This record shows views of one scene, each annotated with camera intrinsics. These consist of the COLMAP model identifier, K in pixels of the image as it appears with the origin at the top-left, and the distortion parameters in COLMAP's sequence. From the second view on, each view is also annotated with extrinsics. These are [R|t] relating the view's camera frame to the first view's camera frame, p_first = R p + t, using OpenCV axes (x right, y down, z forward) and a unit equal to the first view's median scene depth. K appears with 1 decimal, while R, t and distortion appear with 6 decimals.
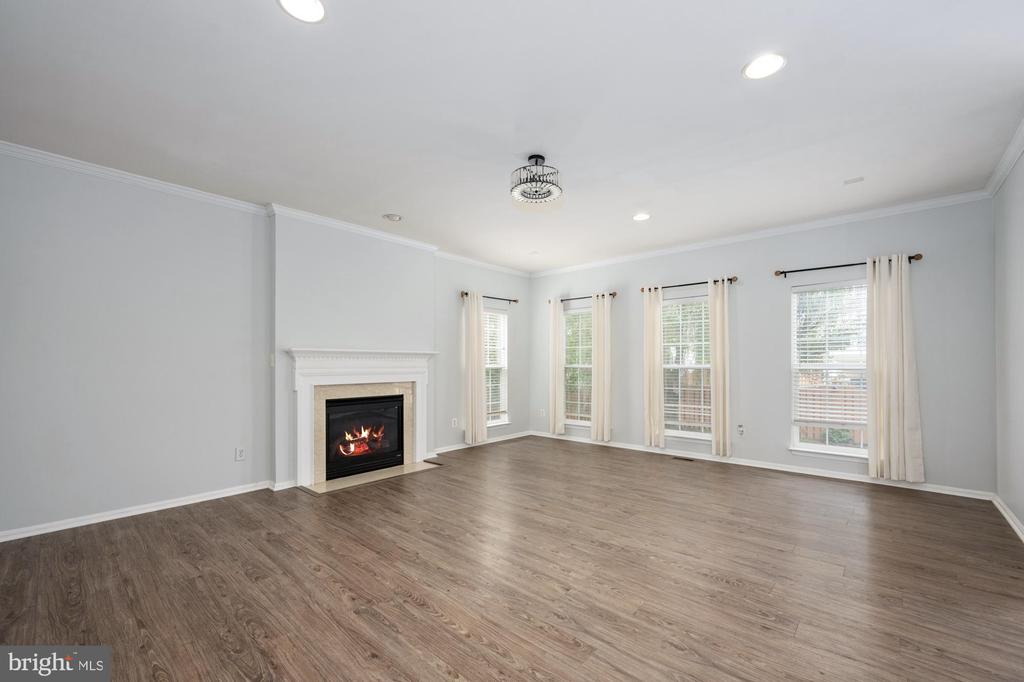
lens RADIAL K [[417.1, 0, 512.1], [0, 417.1, 357.3], [0, 0, 1]] dist [-0.001517, 0.000252]
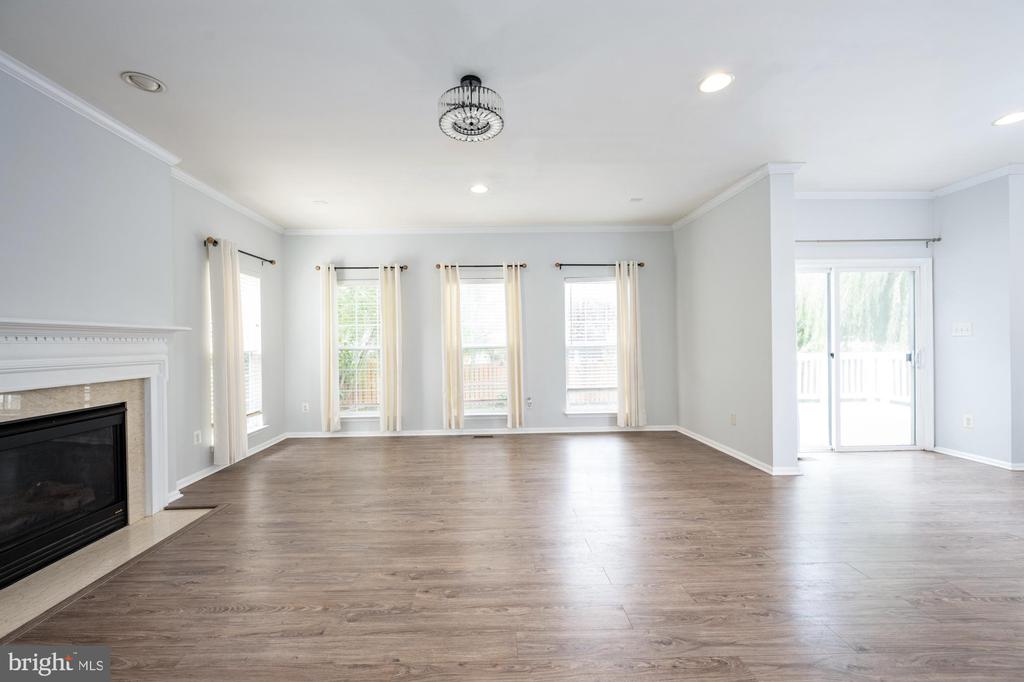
lens RADIAL K [[417.1, 0, 508.9], [0, 417.1, 342.7], [0, 0, 1]] dist [-0.001517, 0.000252]
pose [[0.738384, -0.009778, 0.674309, -0.252802], [0.003956, 0.999940, 0.010168, 0.004099], [-0.674368, -0.004840, 0.738379, 0.224145]]
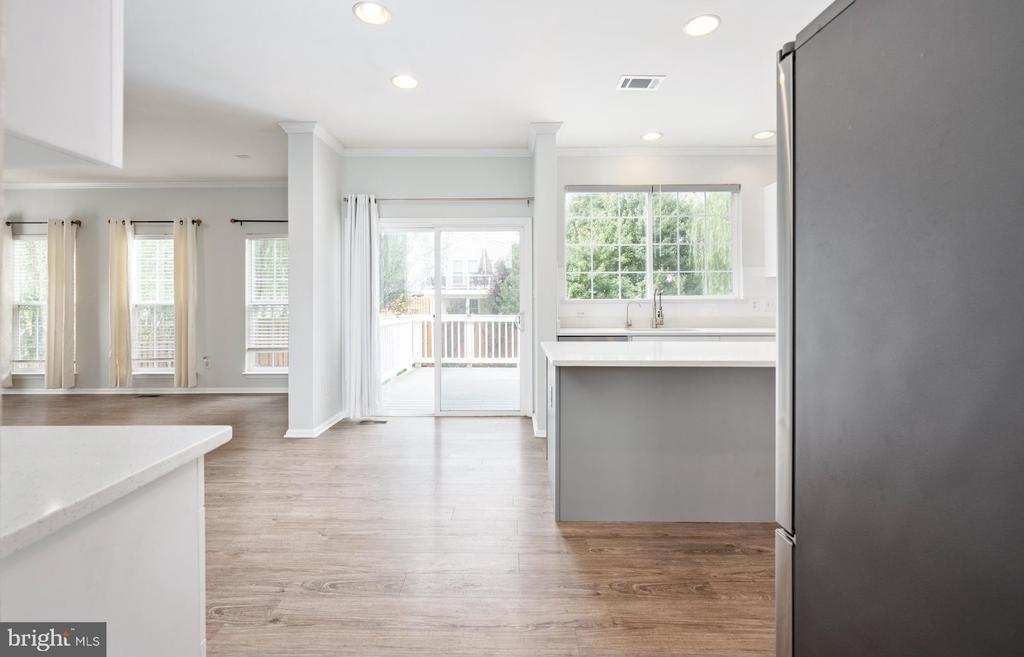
lens RADIAL K [[425.6, 0, 497.6], [0, 425.6, 291.2], [0, 0, 1]] dist [-0.002780, -0.000147]
pose [[0.752244, 0.011310, 0.658788, 0.407833], [-0.008177, 0.999936, -0.007829, -0.005945], [-0.658834, 0.000502, 0.752288, -0.347550]]
